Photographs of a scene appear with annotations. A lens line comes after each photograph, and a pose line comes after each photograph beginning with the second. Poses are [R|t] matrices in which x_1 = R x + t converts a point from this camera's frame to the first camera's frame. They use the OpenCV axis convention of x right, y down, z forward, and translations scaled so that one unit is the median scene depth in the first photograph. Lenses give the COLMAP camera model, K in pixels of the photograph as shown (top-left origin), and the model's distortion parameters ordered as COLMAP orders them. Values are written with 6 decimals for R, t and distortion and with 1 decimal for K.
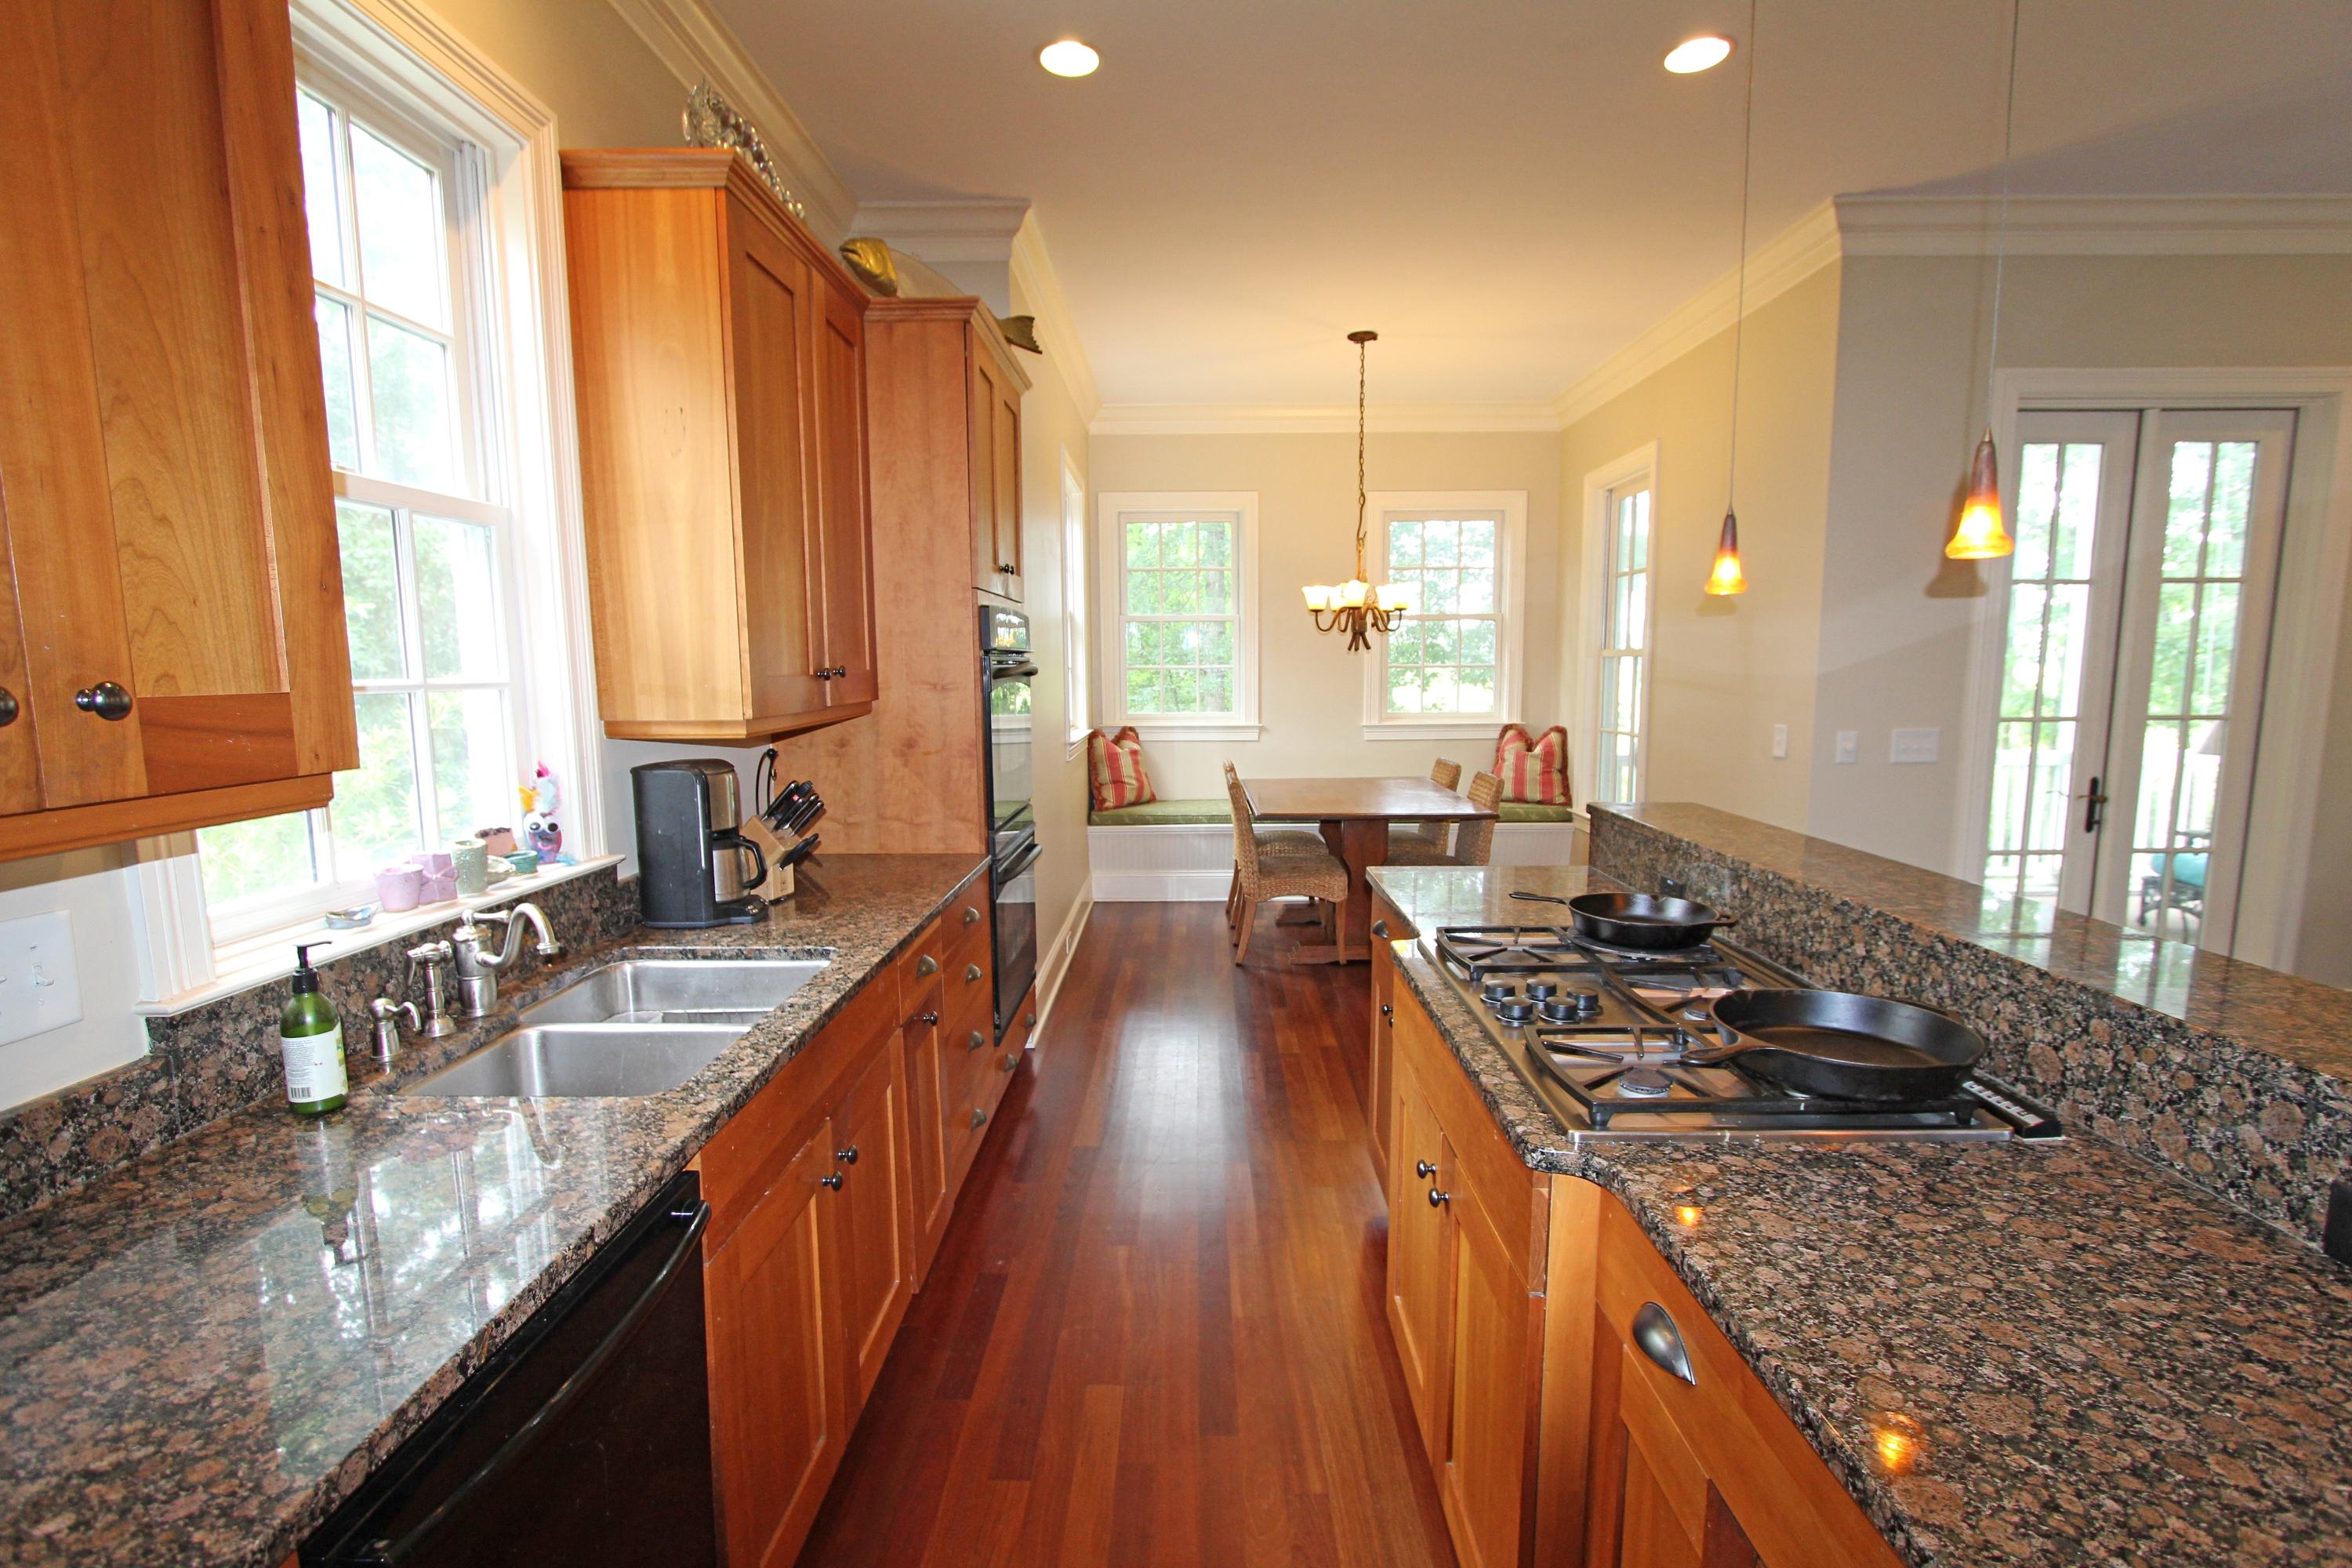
lens RADIAL K [[1080.6, 0, 1184.1], [0, 1080.6, 798.4], [0, 0, 1]] dist [-0.022588, 0.004527]
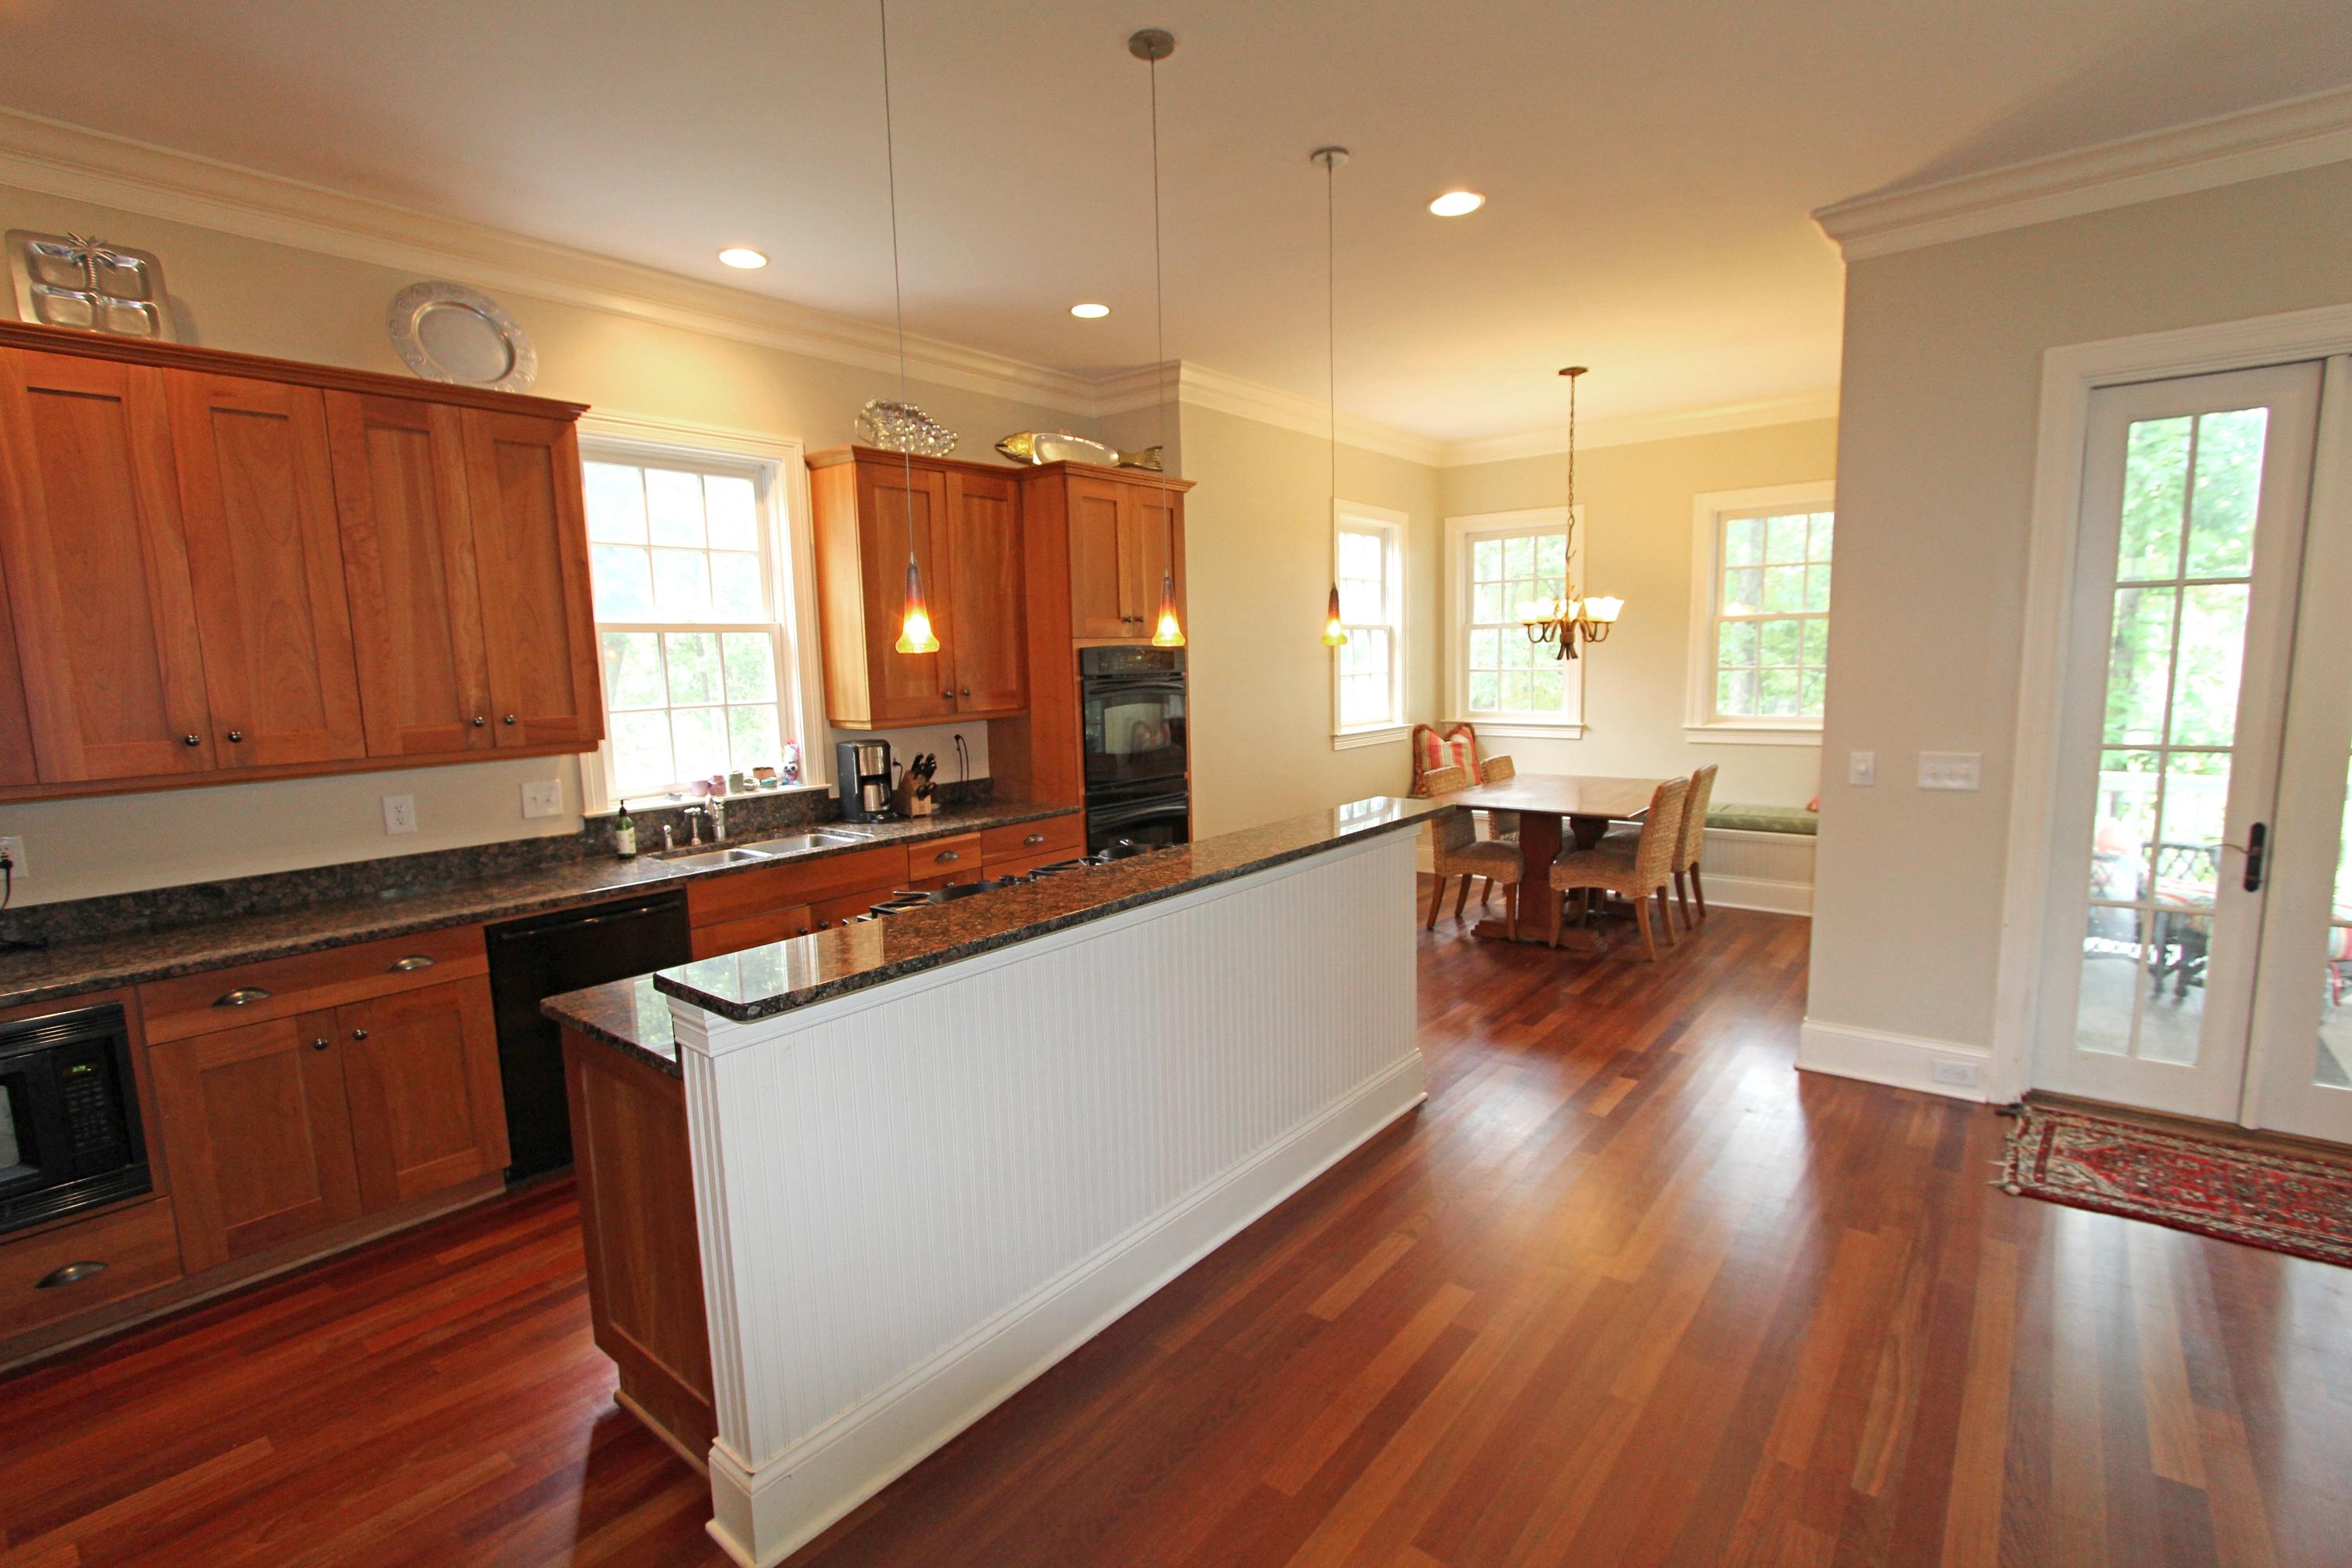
lens RADIAL K [[1080.6, 0, 1184.3], [0, 1080.6, 798.1], [0, 0, 1]] dist [-0.022588, 0.004527]
pose [[0.788013, 0.069157, -0.611762, 0.725432], [-0.058424, 0.997587, 0.037516, -0.022034], [0.612880, 0.006179, 0.790152, -0.126688]]
